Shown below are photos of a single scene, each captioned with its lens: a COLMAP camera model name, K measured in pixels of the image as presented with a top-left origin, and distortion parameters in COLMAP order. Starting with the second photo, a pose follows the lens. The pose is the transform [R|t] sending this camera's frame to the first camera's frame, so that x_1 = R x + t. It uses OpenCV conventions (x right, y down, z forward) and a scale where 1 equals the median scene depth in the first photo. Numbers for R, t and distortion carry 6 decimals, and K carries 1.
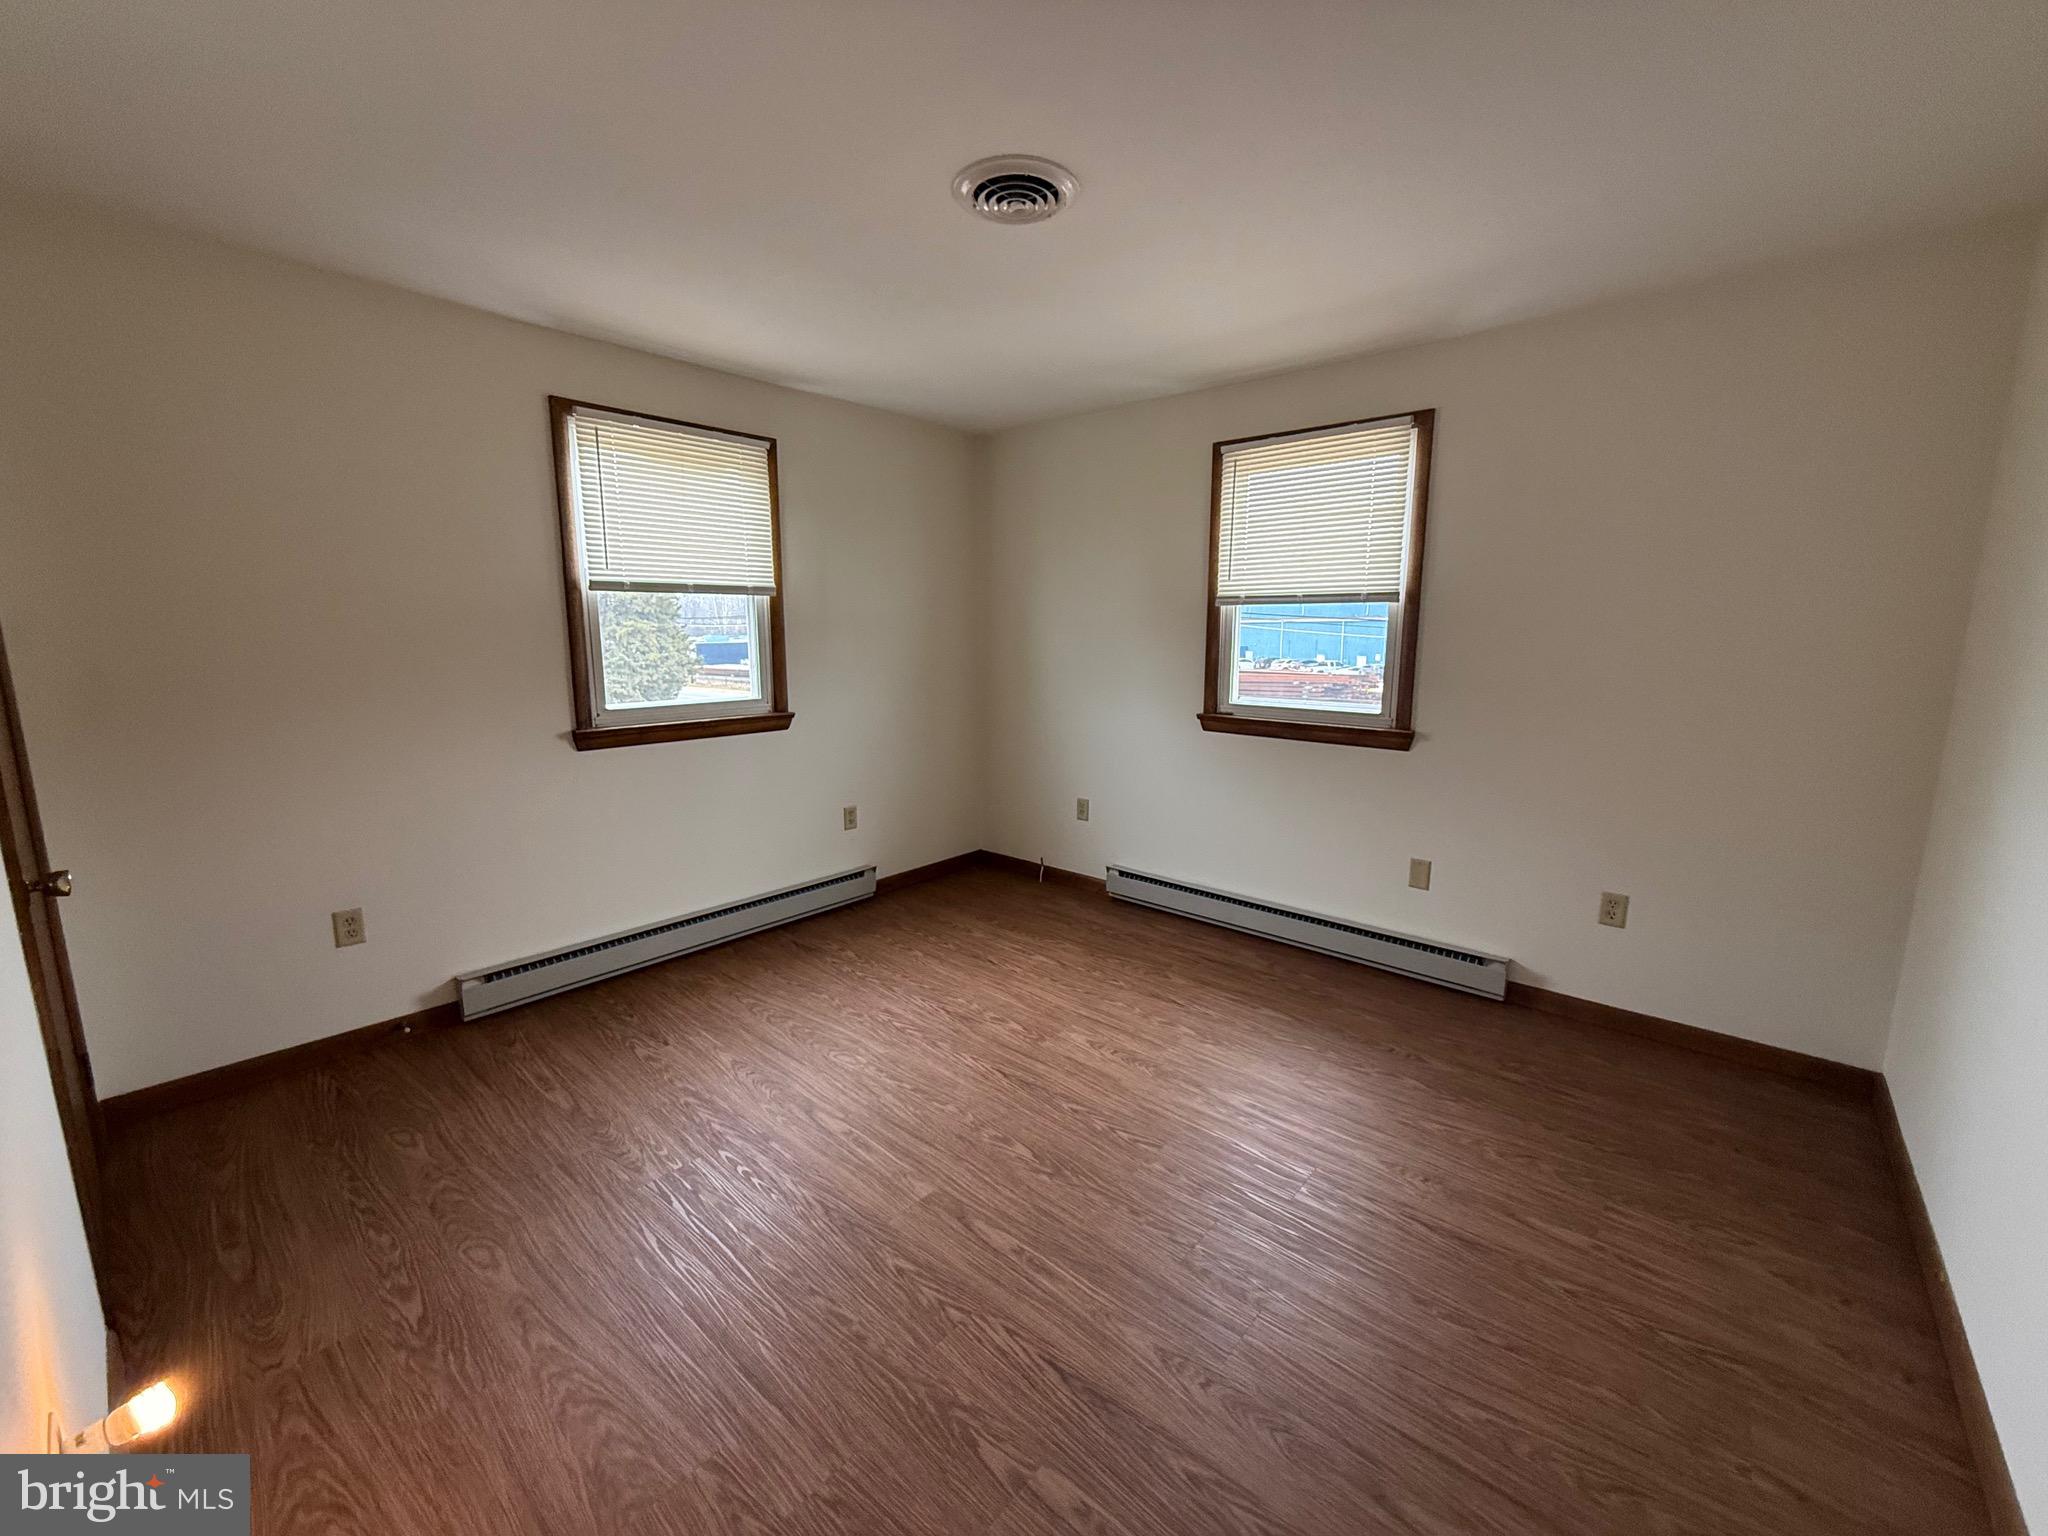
lens RADIAL K [[811.9, 0, 1029.5], [0, 811.9, 765.5], [0, 0, 1]] dist [-0.001281, -0.000111]
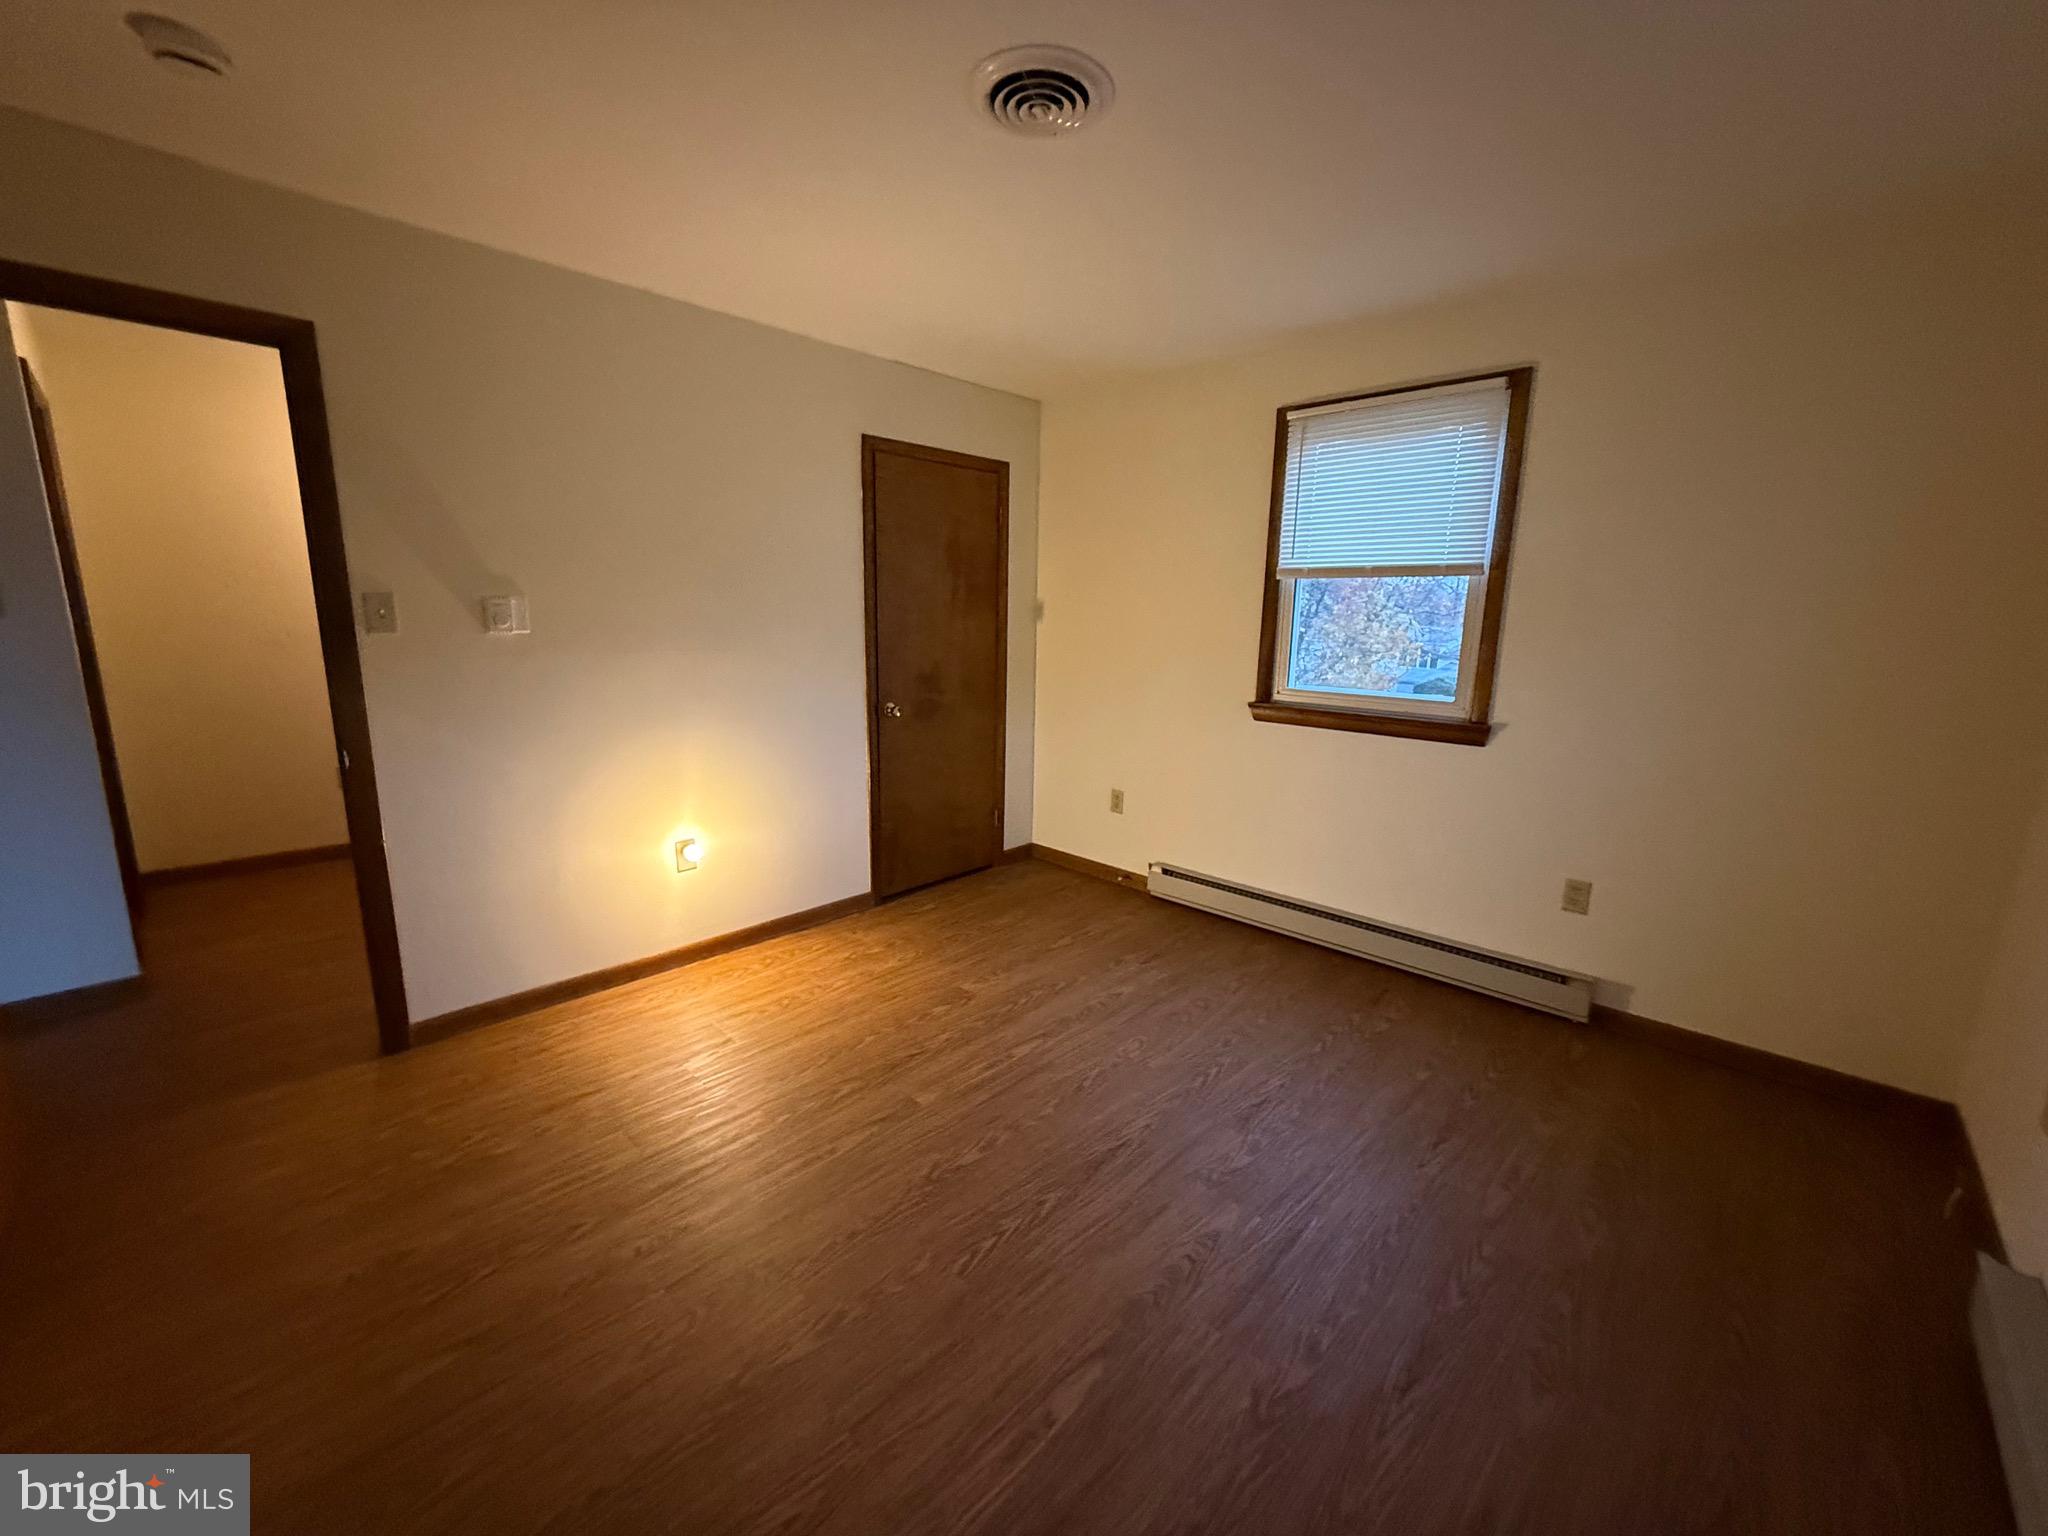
lens RADIAL K [[811.9, 0, 1029.5], [0, 811.9, 765.5], [0, 0, 1]] dist [-0.001281, -0.000111]
pose [[-0.038779, 0.187014, -0.981591, 0.595093], [-0.183403, 0.964311, 0.190967, -0.116731], [0.982273, 0.187432, -0.003096, 0.699963]]
